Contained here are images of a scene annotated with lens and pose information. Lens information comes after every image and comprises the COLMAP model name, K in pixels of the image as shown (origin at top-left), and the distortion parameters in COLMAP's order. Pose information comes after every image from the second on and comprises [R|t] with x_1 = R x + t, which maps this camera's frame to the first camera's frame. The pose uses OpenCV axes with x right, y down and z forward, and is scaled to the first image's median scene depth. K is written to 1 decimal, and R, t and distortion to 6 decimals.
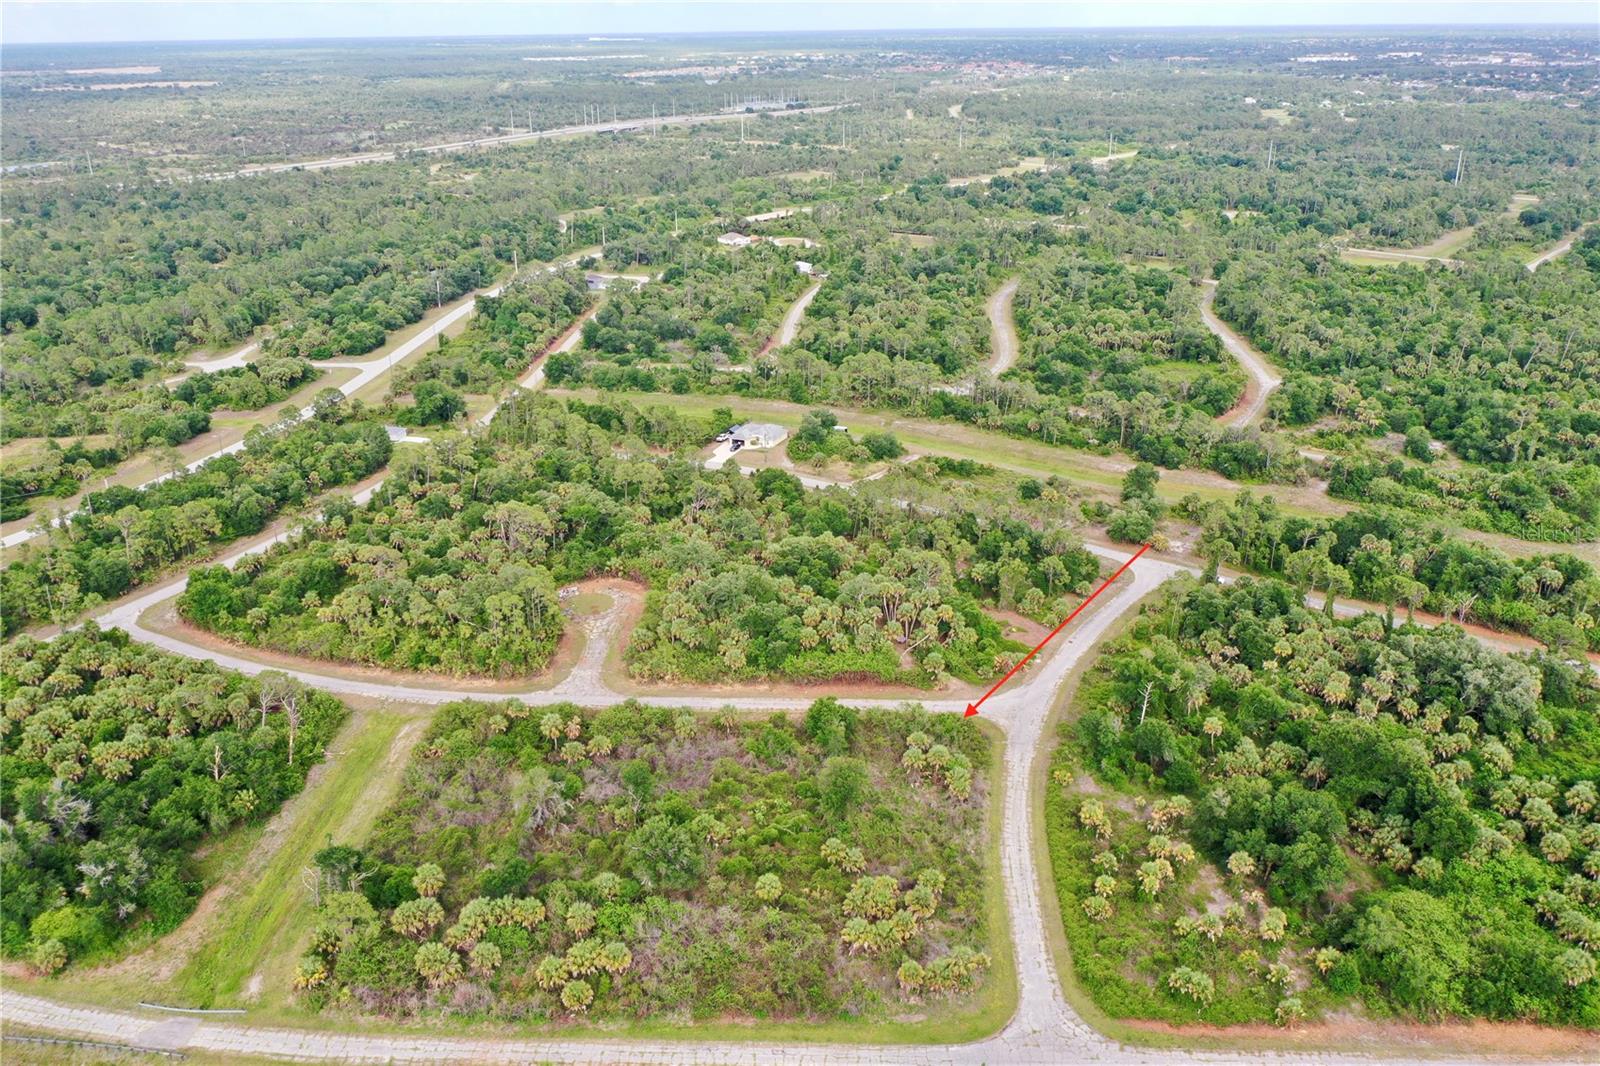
lens RADIAL K [[1262.1, 0, 800.0], [0, 1262.1, 533.0], [0, 0, 1]] dist [-0.003625, -0.000377]
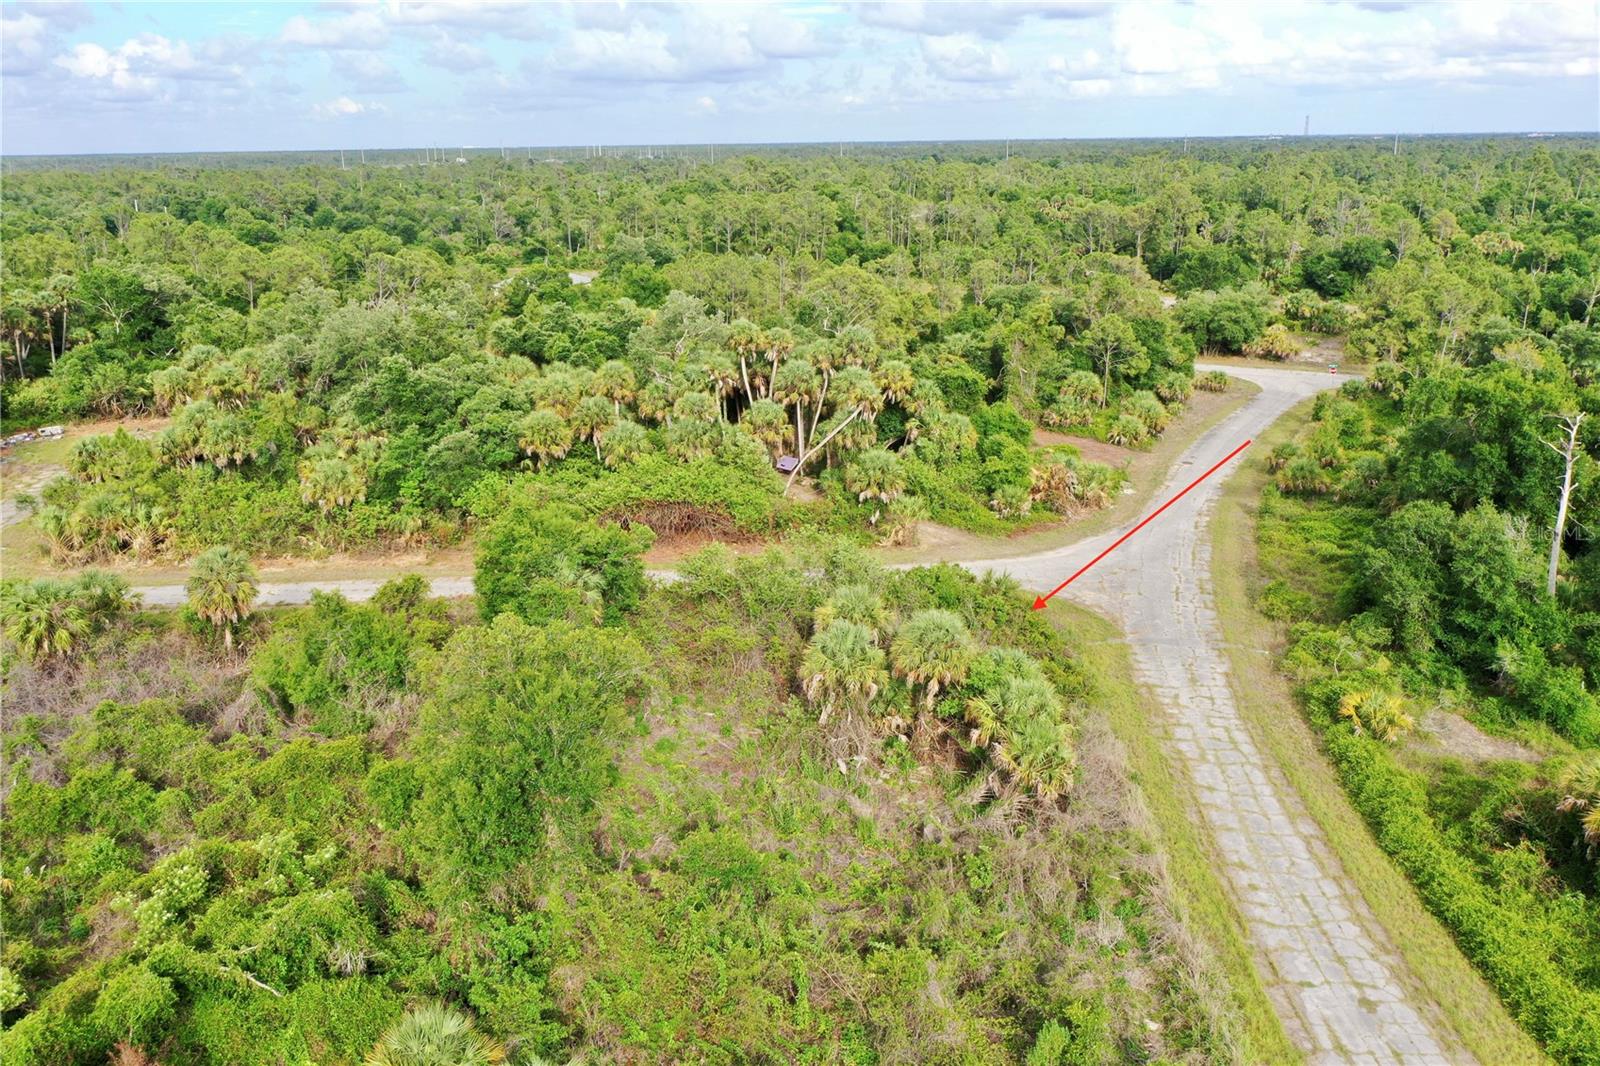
lens RADIAL K [[1262.1, 0, 800.0], [0, 1262.1, 533.0], [0, 0, 1]] dist [-0.003625, -0.000377]
pose [[0.995629, -0.032086, 0.087710, 0.050365], [0.039078, 0.996093, -0.079199, 0.147909], [-0.084827, 0.082280, 0.992993, 0.631327]]
